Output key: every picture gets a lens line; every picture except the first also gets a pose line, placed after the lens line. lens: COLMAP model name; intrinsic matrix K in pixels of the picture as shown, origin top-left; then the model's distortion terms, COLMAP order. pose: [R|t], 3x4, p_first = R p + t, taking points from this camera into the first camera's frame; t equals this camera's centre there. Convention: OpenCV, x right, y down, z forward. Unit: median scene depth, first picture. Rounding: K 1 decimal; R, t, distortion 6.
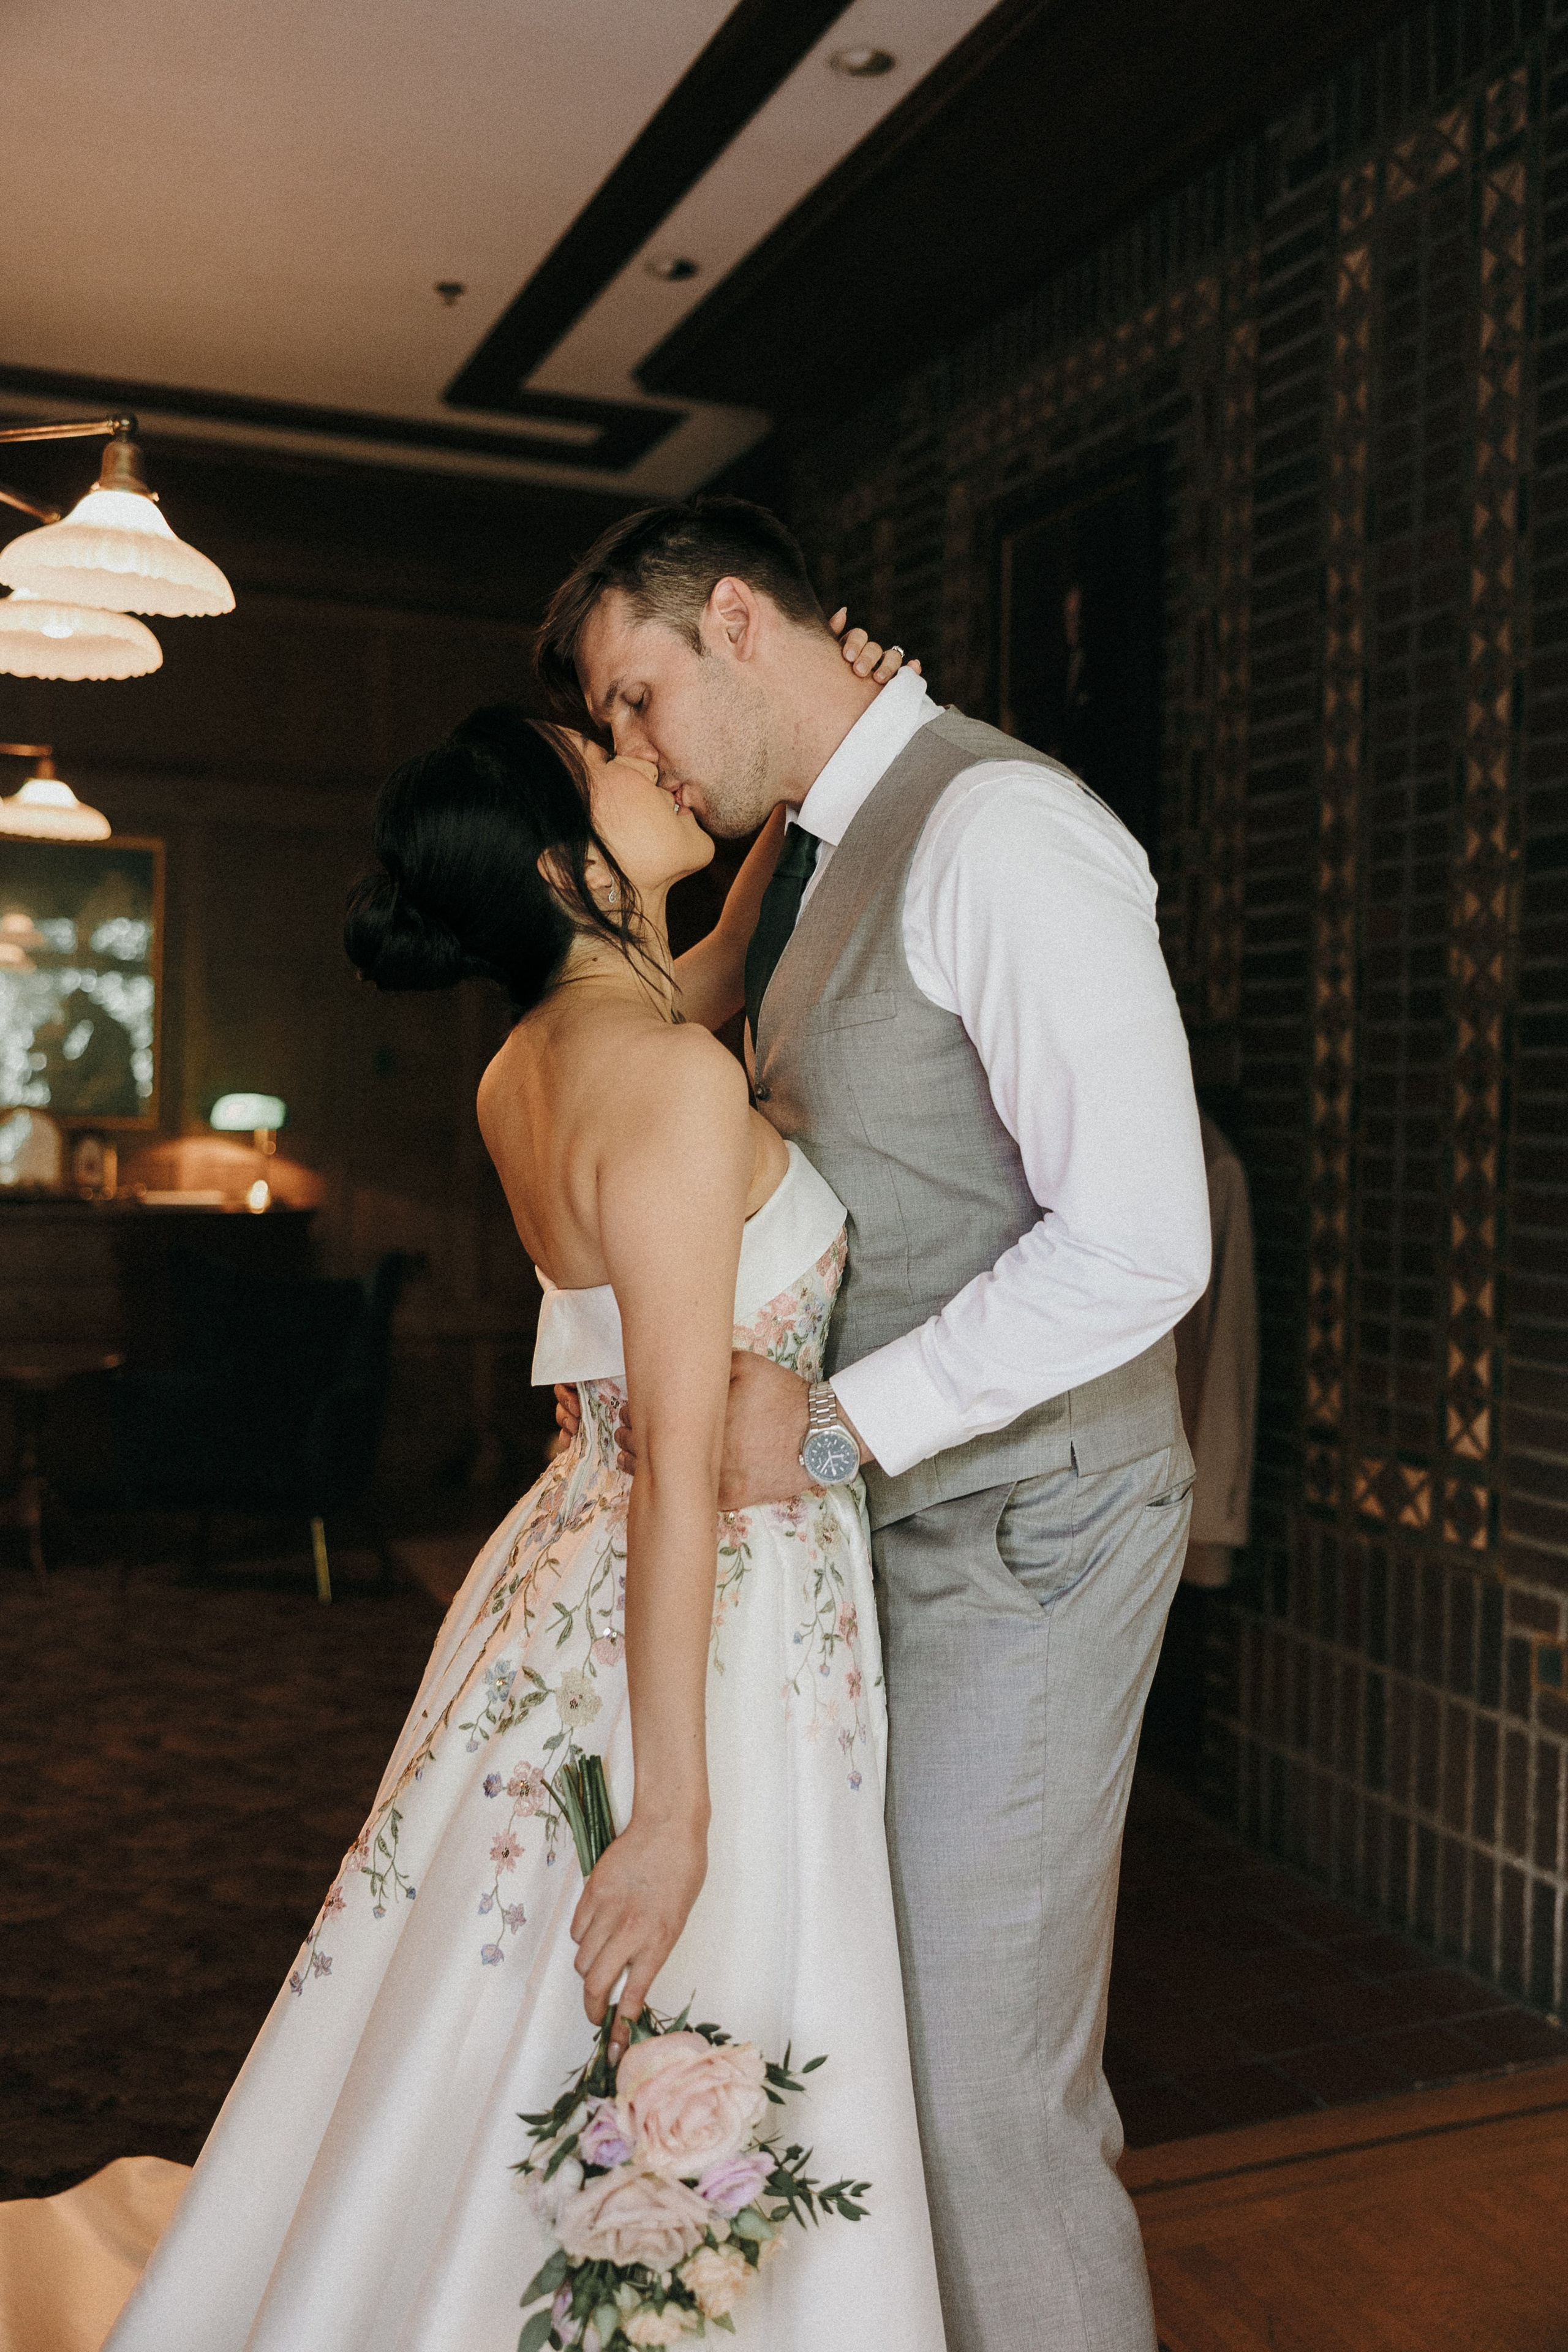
lens RADIAL K [[2171.3, 0, 784.0], [0, 2171.3, 1176.0], [0, 0, 1]] dist [-0.003706, 0.001486]
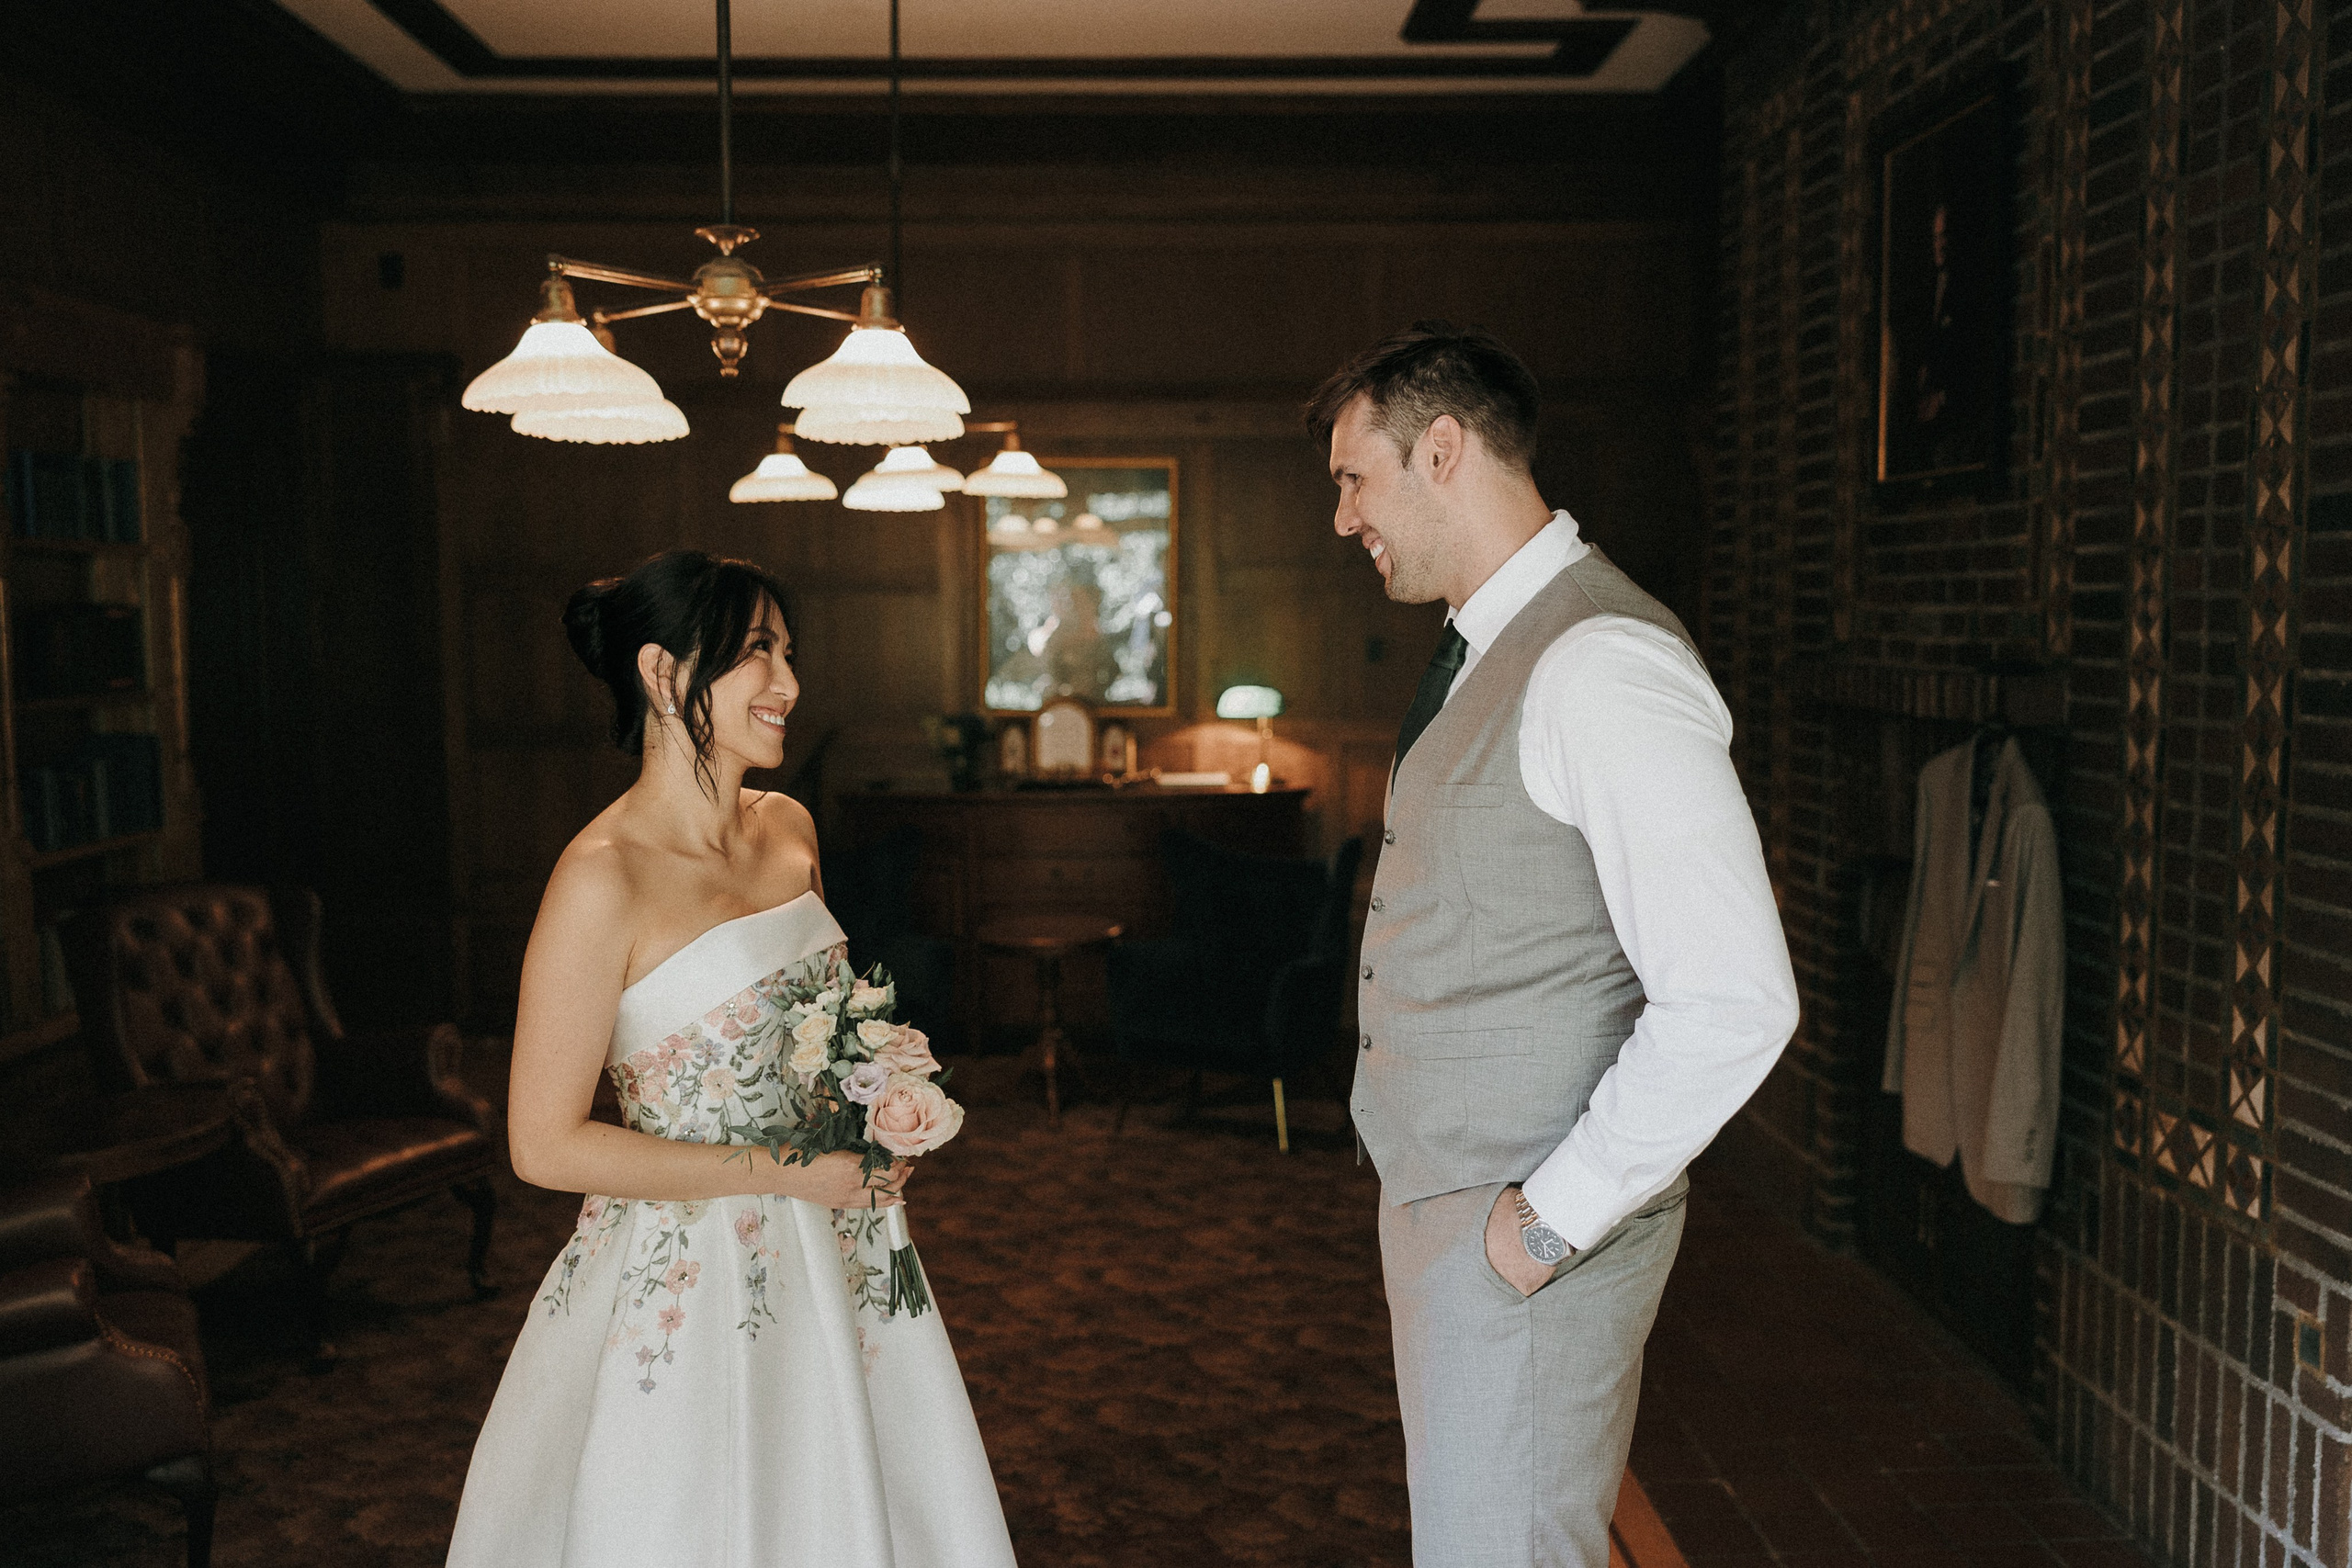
lens RADIAL K [[2104.5, 0, 1174.0], [0, 2104.5, 814.2], [0, 0, 1]] dist [0.000027, -0.004388]
pose [[0.936852, 0.007939, -0.349635, 0.175916], [0.014213, 0.998052, 0.060746, -0.069868], [0.349436, -0.061880, 0.934915, -0.050756]]
